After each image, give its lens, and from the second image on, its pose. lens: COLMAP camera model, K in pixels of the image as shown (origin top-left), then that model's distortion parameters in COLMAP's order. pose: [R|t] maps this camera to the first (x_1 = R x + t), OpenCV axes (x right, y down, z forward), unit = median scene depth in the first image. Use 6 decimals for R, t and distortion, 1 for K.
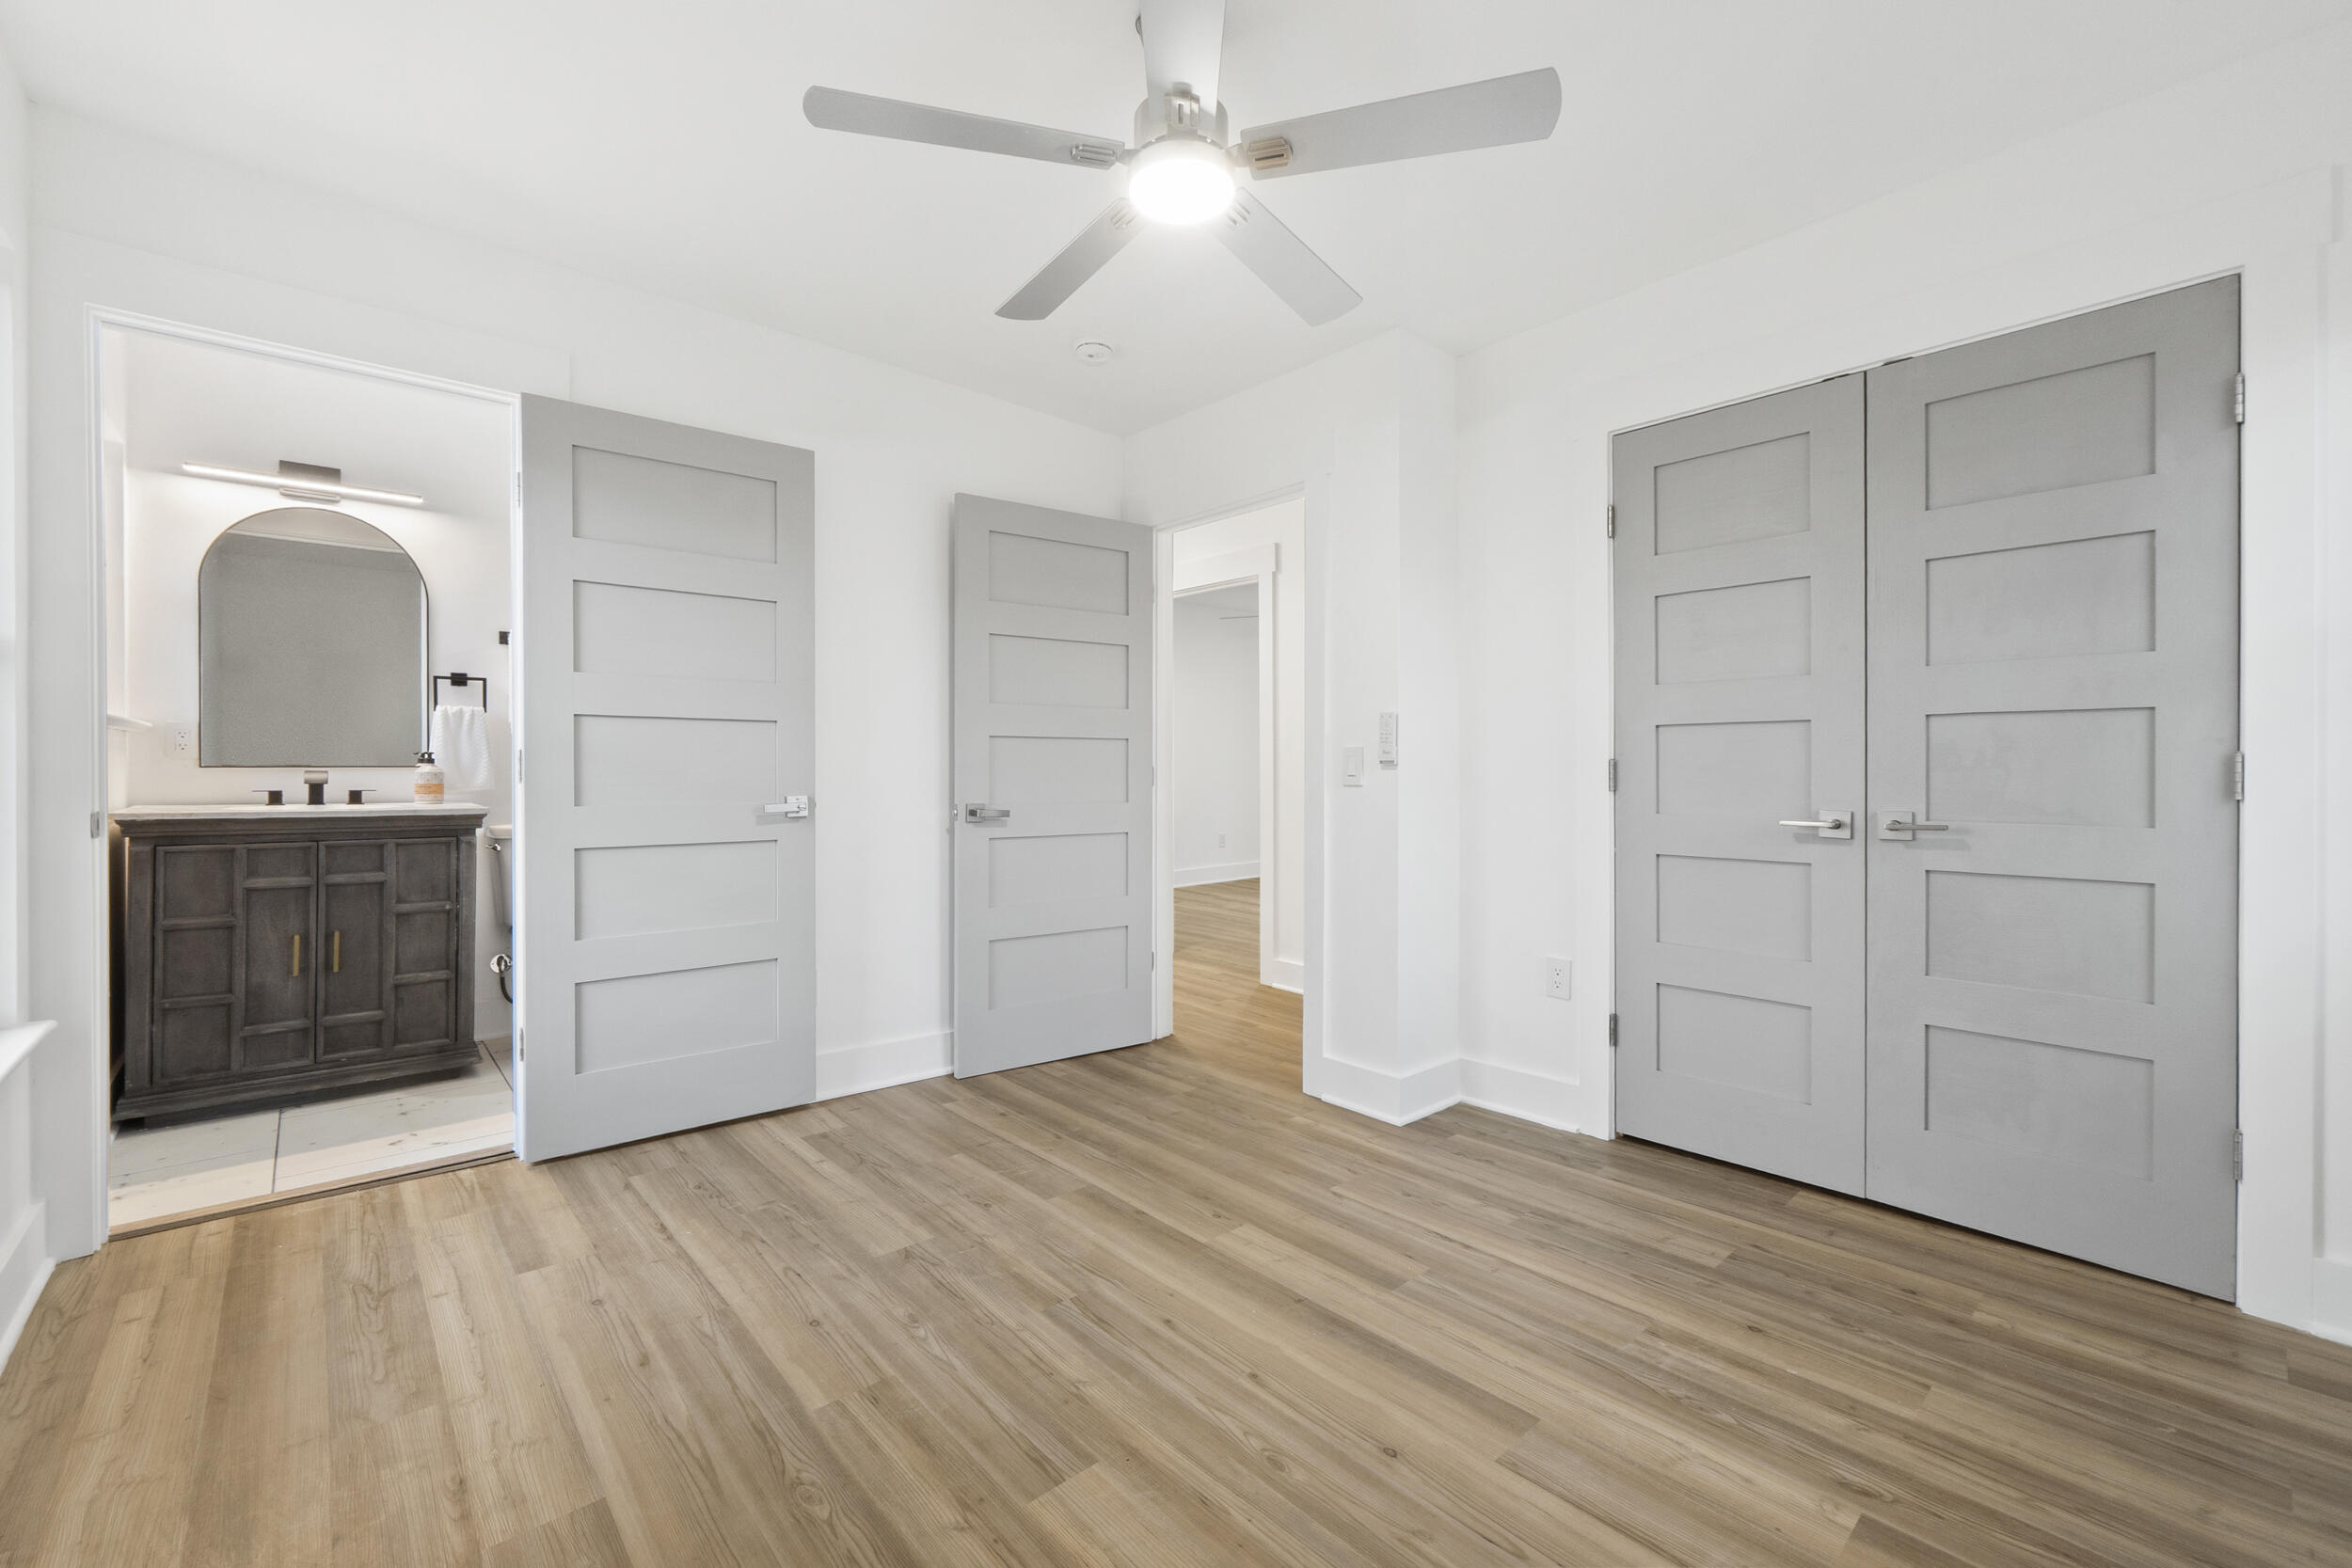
lens RADIAL K [[1028.8, 0, 1181.6], [0, 1028.8, 773.4], [0, 0, 1]] dist [0.000359, -0.000212]
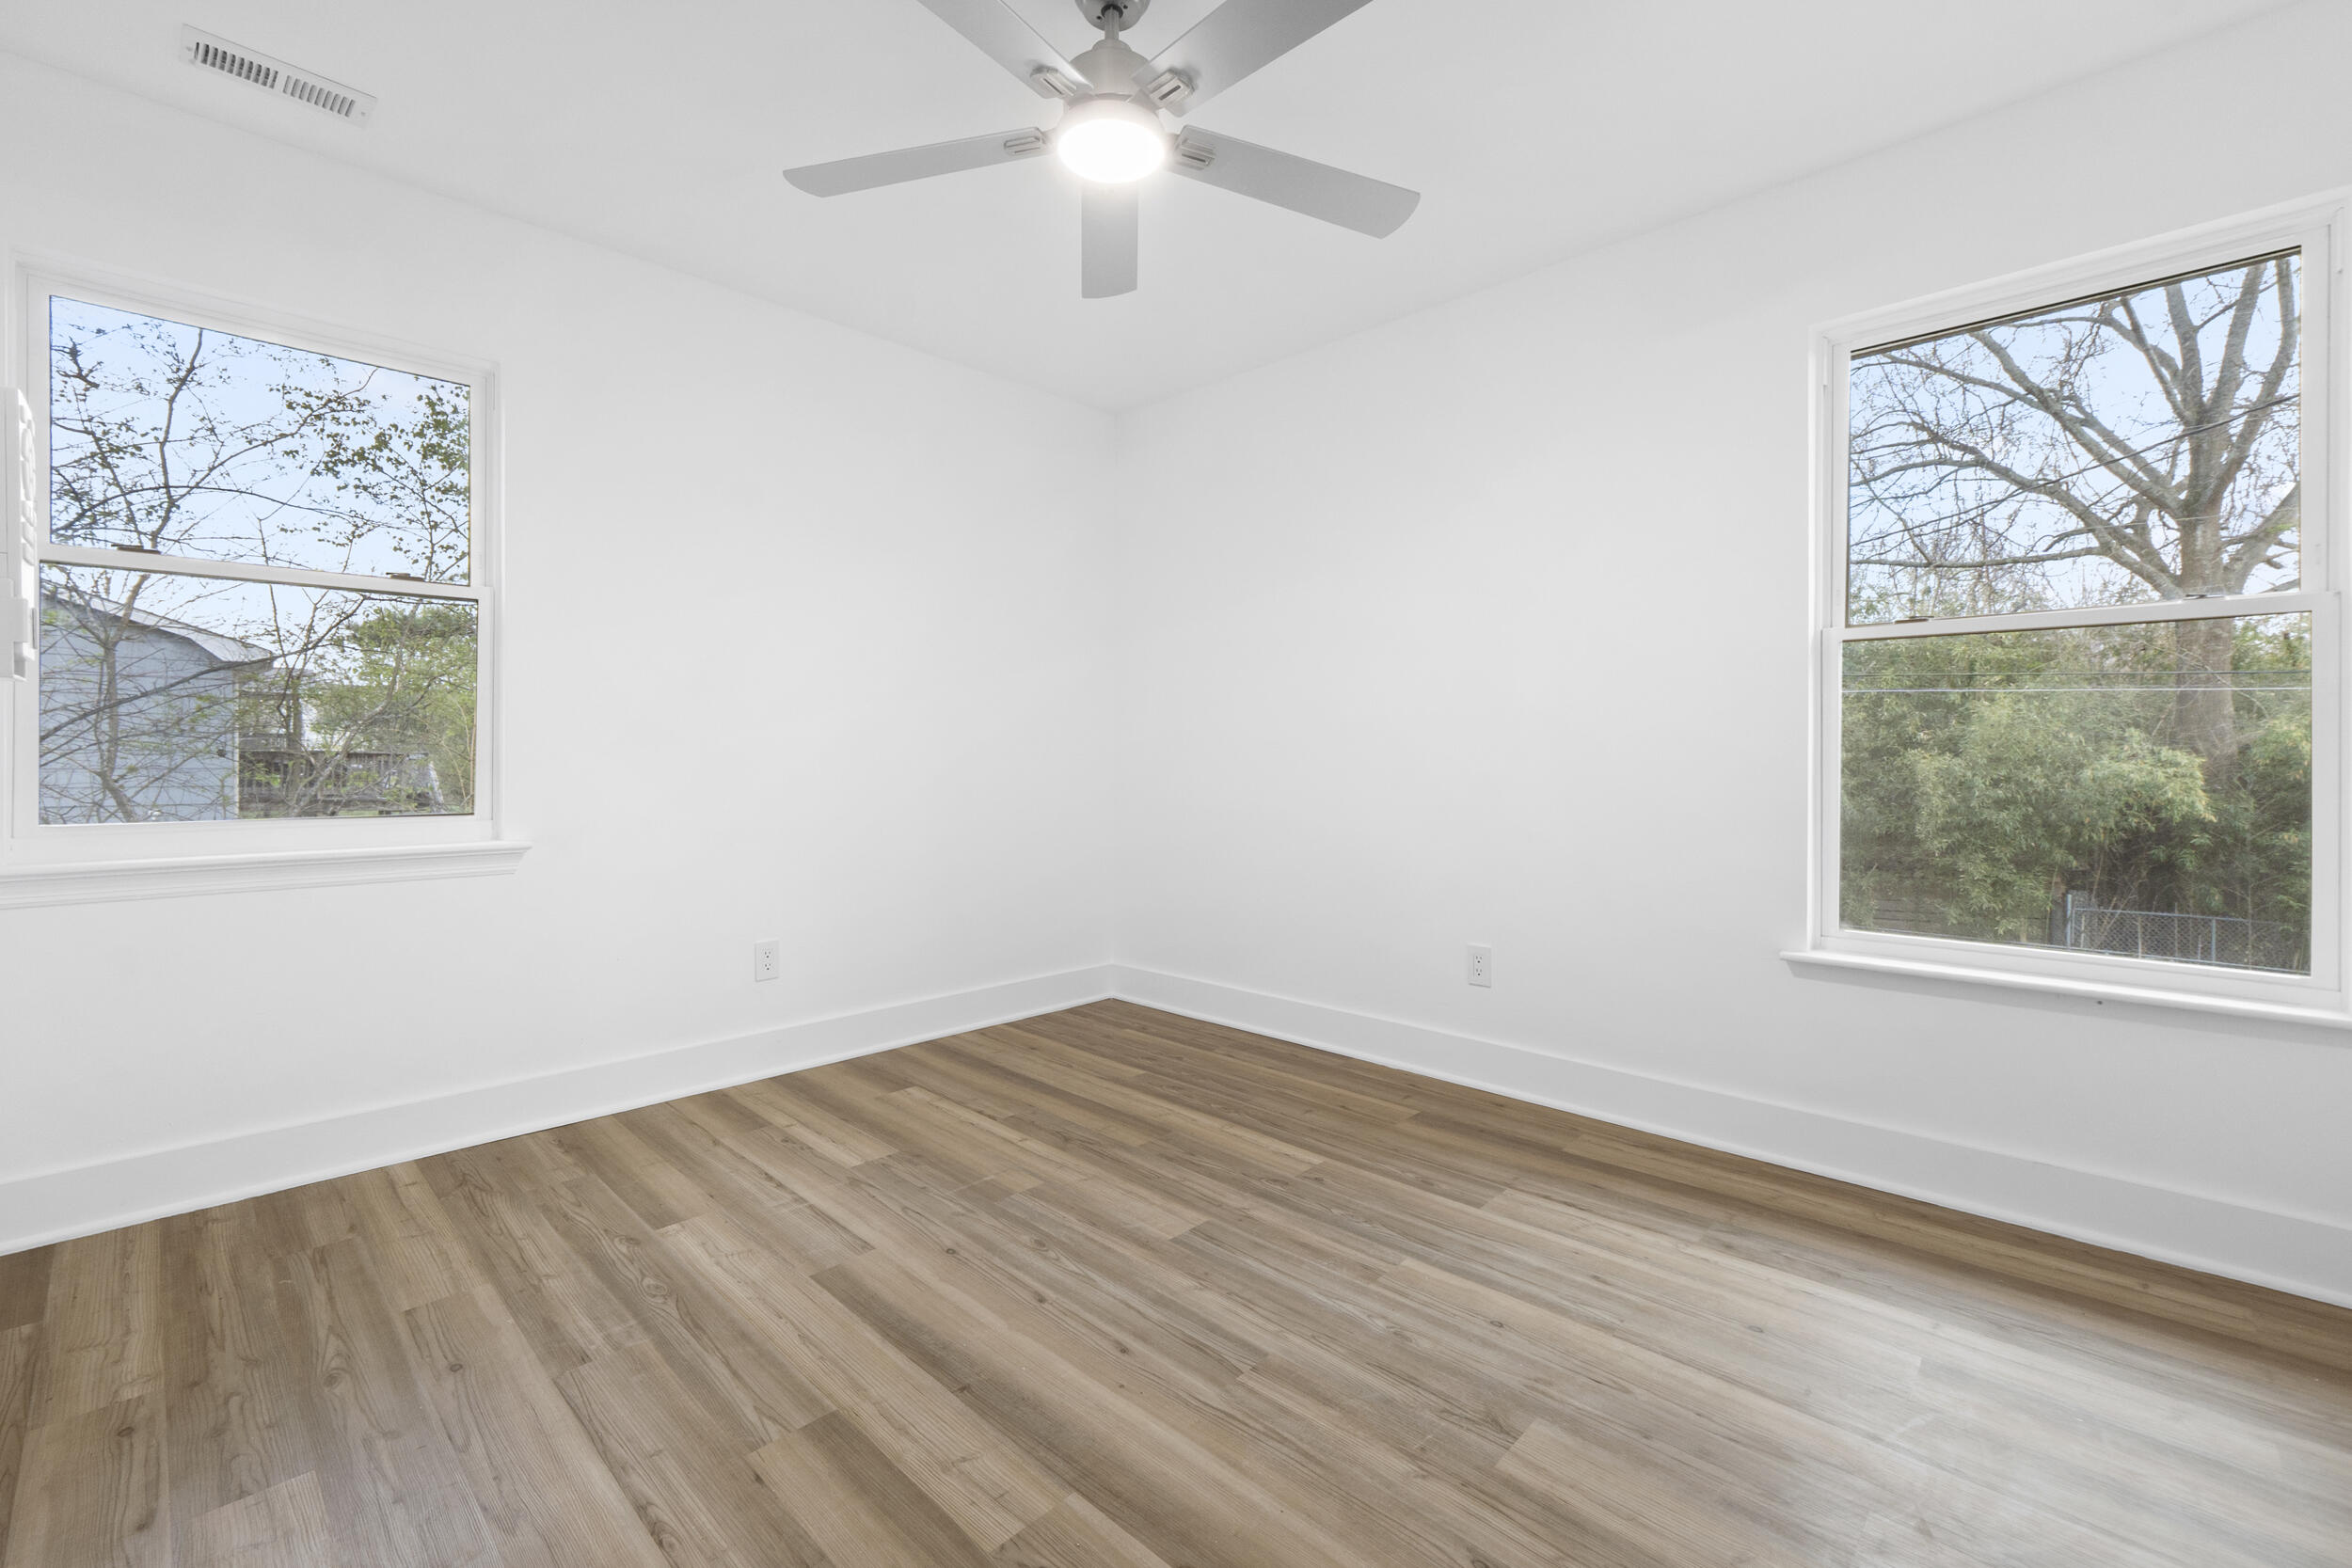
lens RADIAL K [[1028.8, 0, 1173.8], [0, 1028.8, 767.5], [0, 0, 1]] dist [0.000359, -0.000212]
pose [[-0.997916, -0.005275, -0.064303, 0.003779], [-0.006726, 0.999727, 0.022381, 0.003557], [0.064167, 0.022767, -0.997679, 1.983456]]
